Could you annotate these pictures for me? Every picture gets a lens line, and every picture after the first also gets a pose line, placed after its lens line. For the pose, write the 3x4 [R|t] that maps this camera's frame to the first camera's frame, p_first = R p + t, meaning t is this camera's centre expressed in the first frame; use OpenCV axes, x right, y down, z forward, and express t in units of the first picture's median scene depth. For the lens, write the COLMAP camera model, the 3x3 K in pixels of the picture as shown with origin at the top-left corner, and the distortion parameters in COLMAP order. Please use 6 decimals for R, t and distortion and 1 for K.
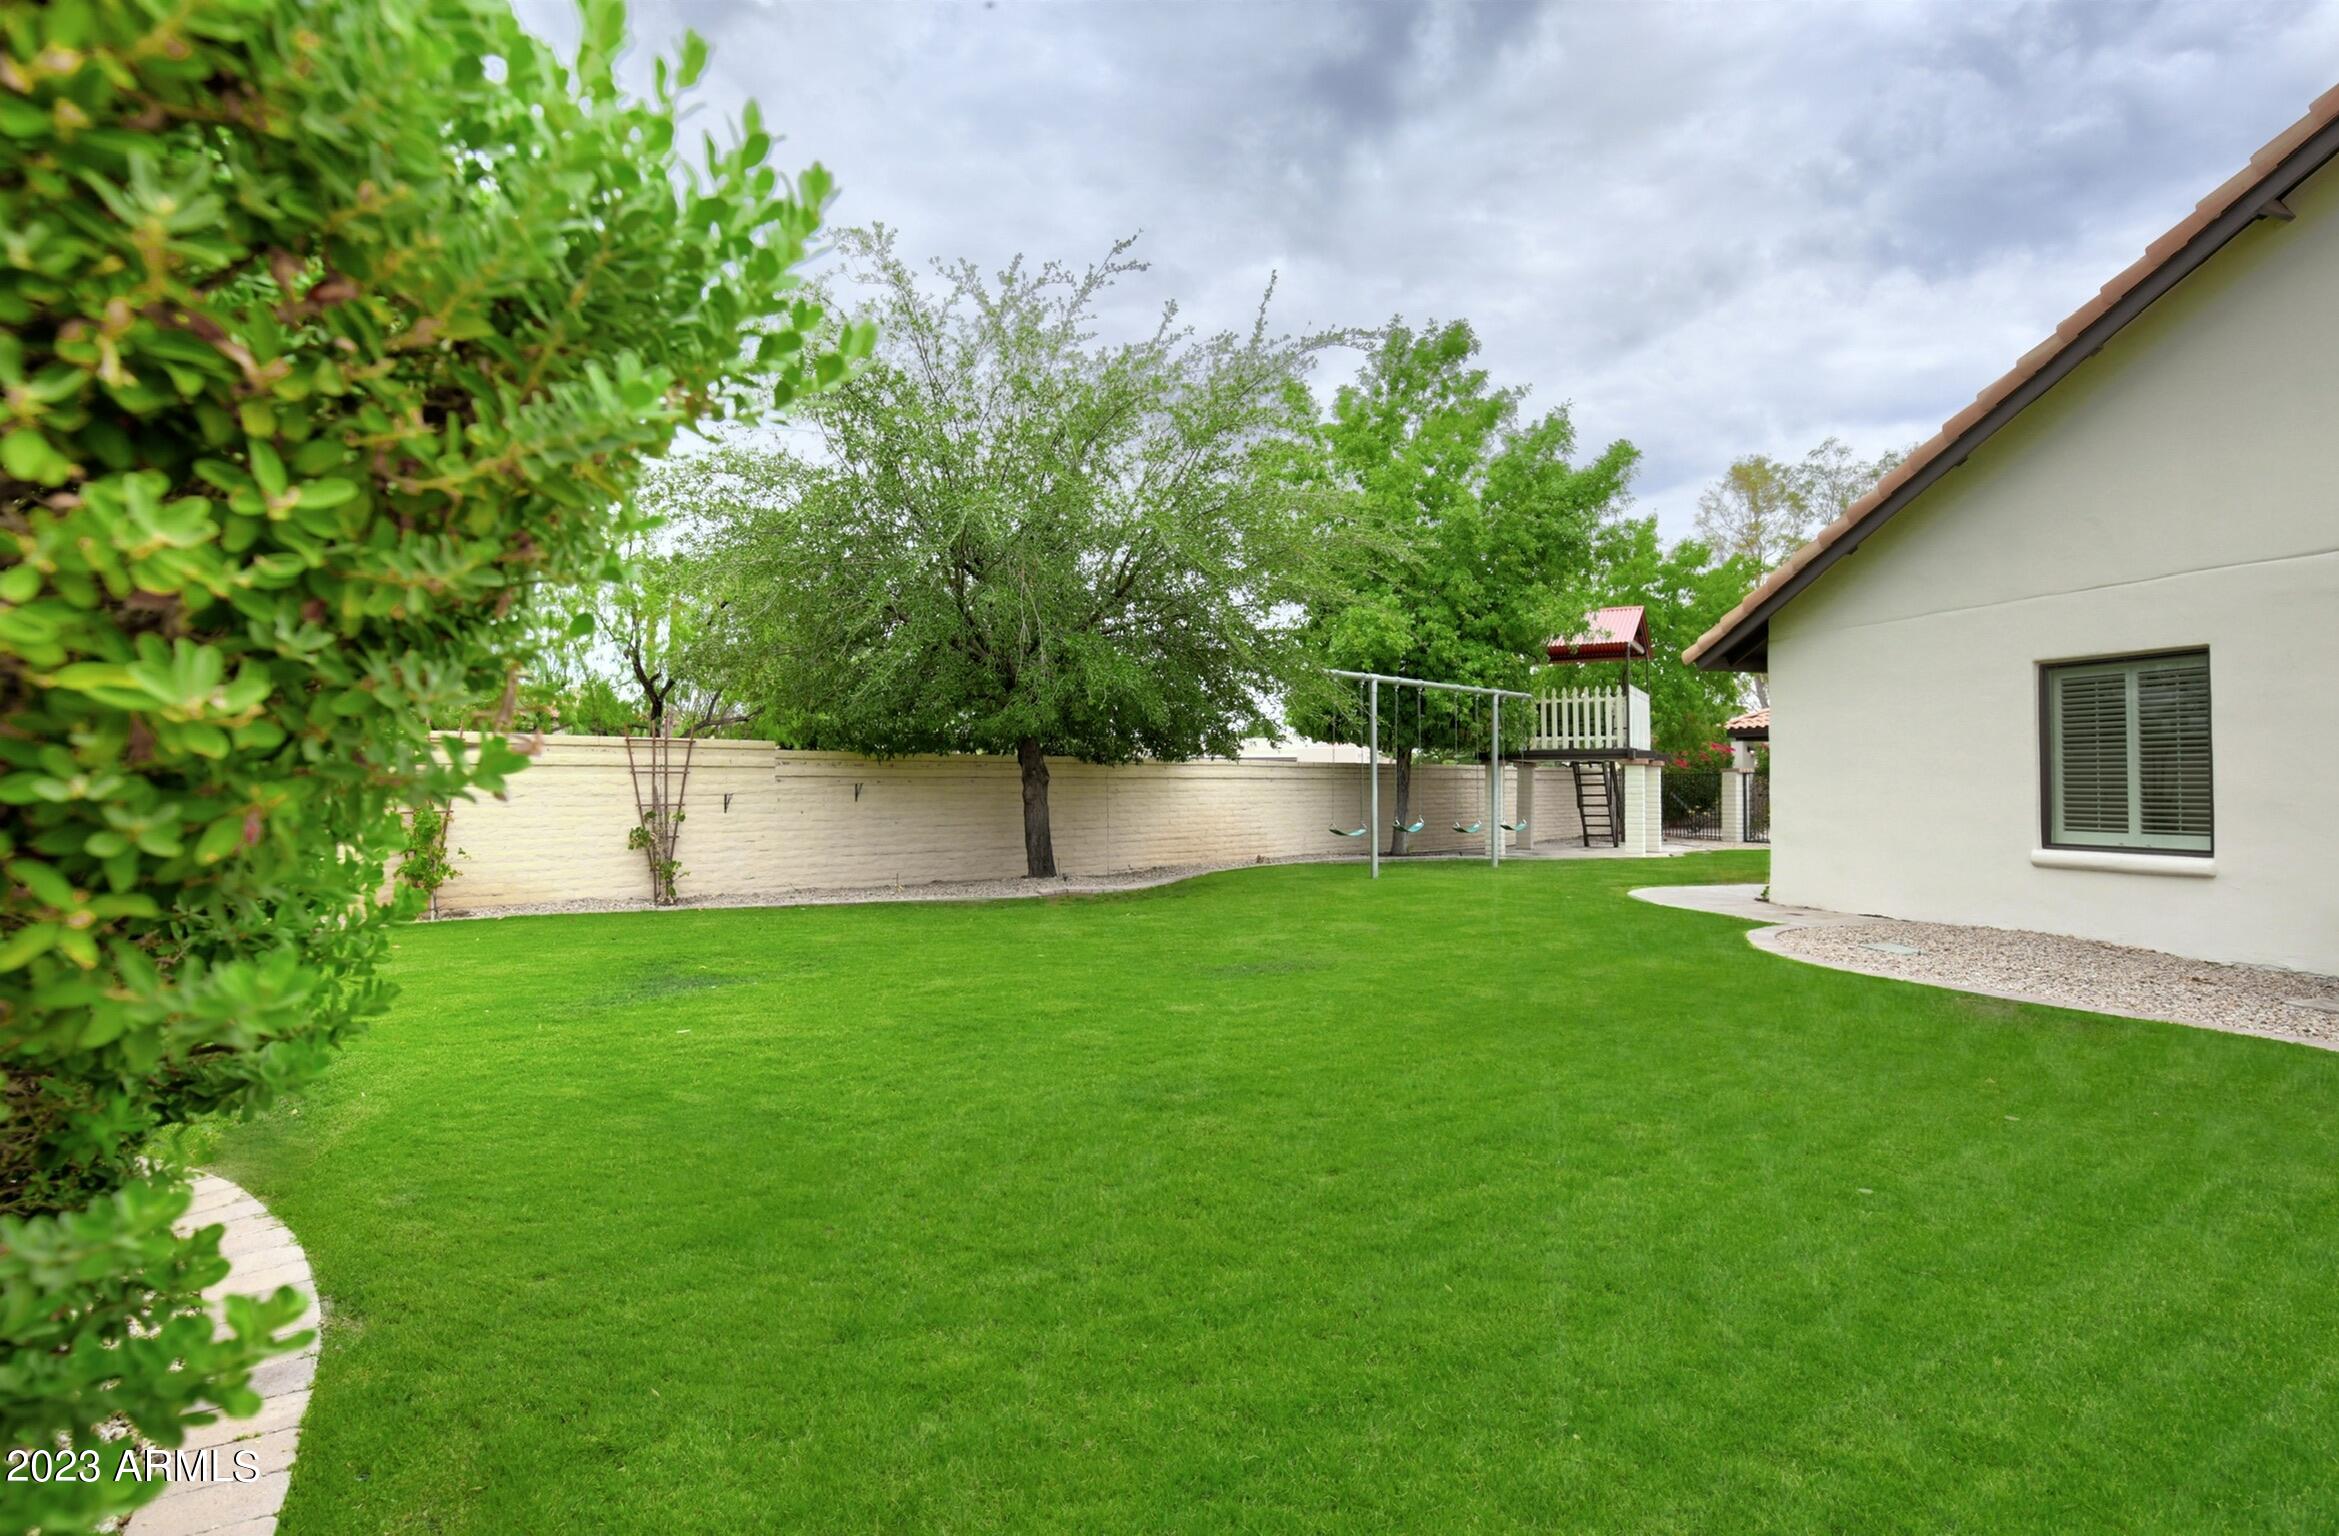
lens RADIAL K [[1096.4, 0, 1169.5], [0, 1096.4, 768.0], [0, 0, 1]] dist [-0.051101, 0.020489]
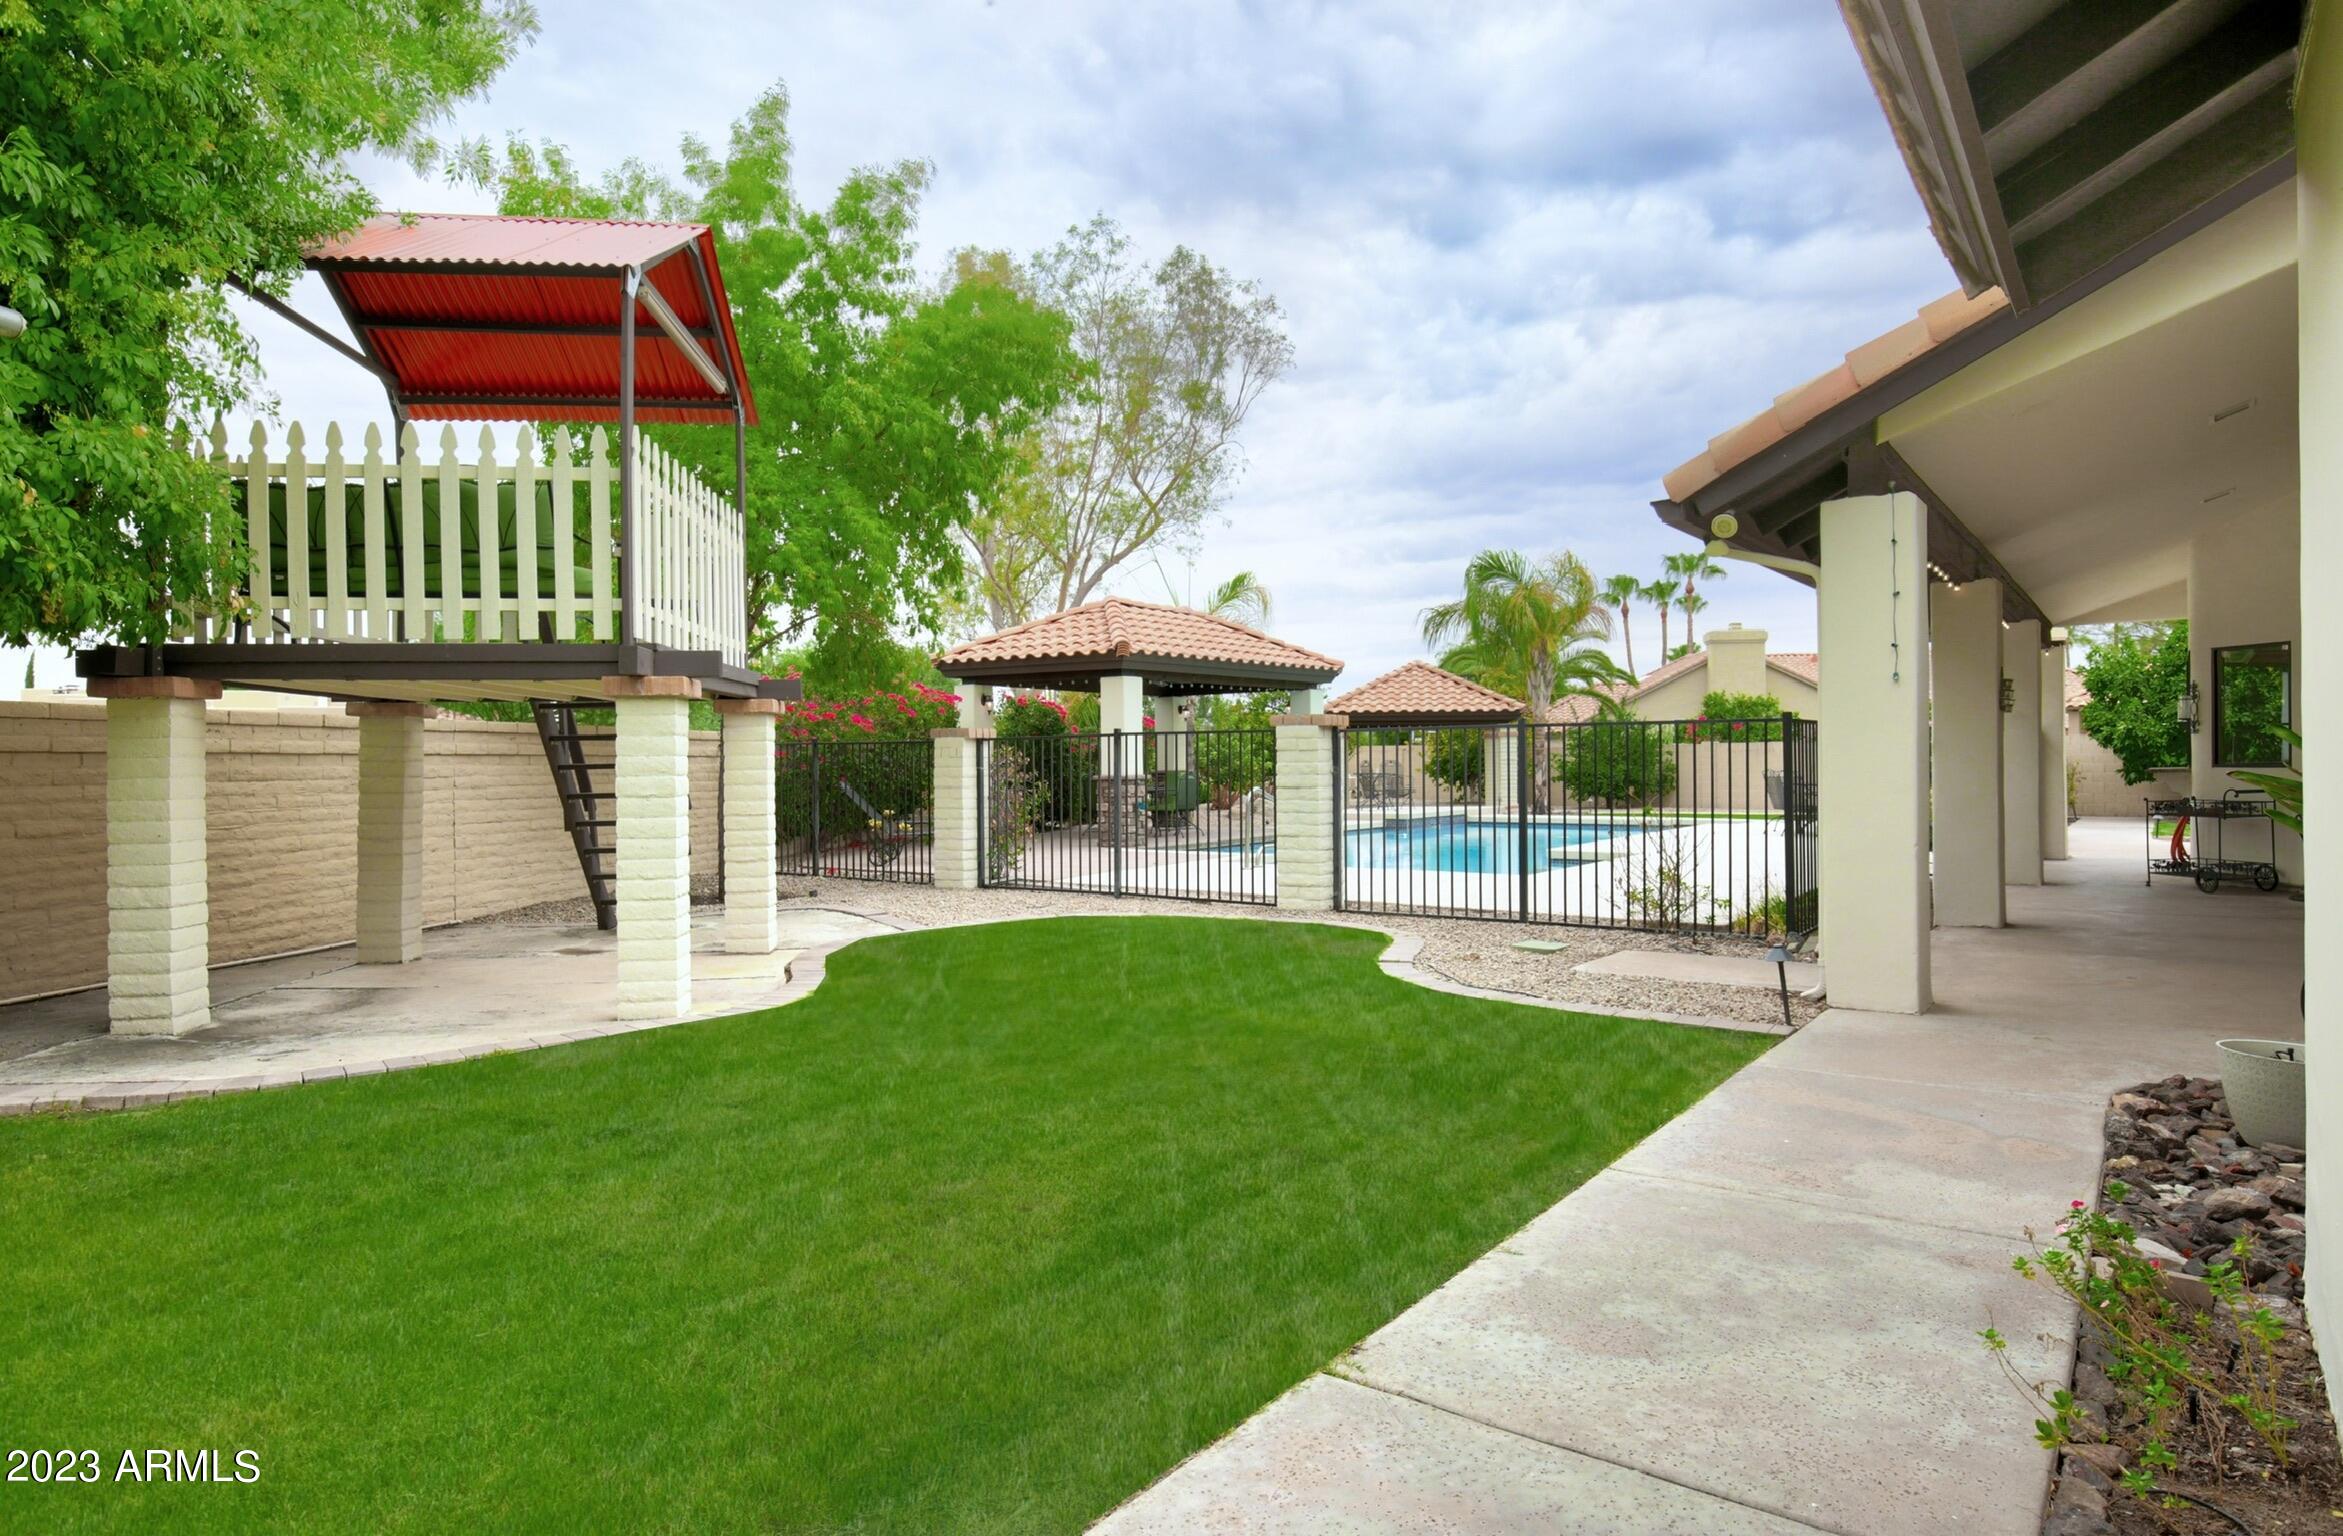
lens RADIAL K [[1353.5, 0, 1171.5], [0, 1353.5, 768.0], [0, 0, 1]] dist [-0.042473, 0.000060]
pose [[0.810248, -0.004729, 0.586068, 0.255418], [-0.004428, 0.999890, 0.014190, 0.008863], [-0.586070, -0.014093, 0.810138, 0.476076]]
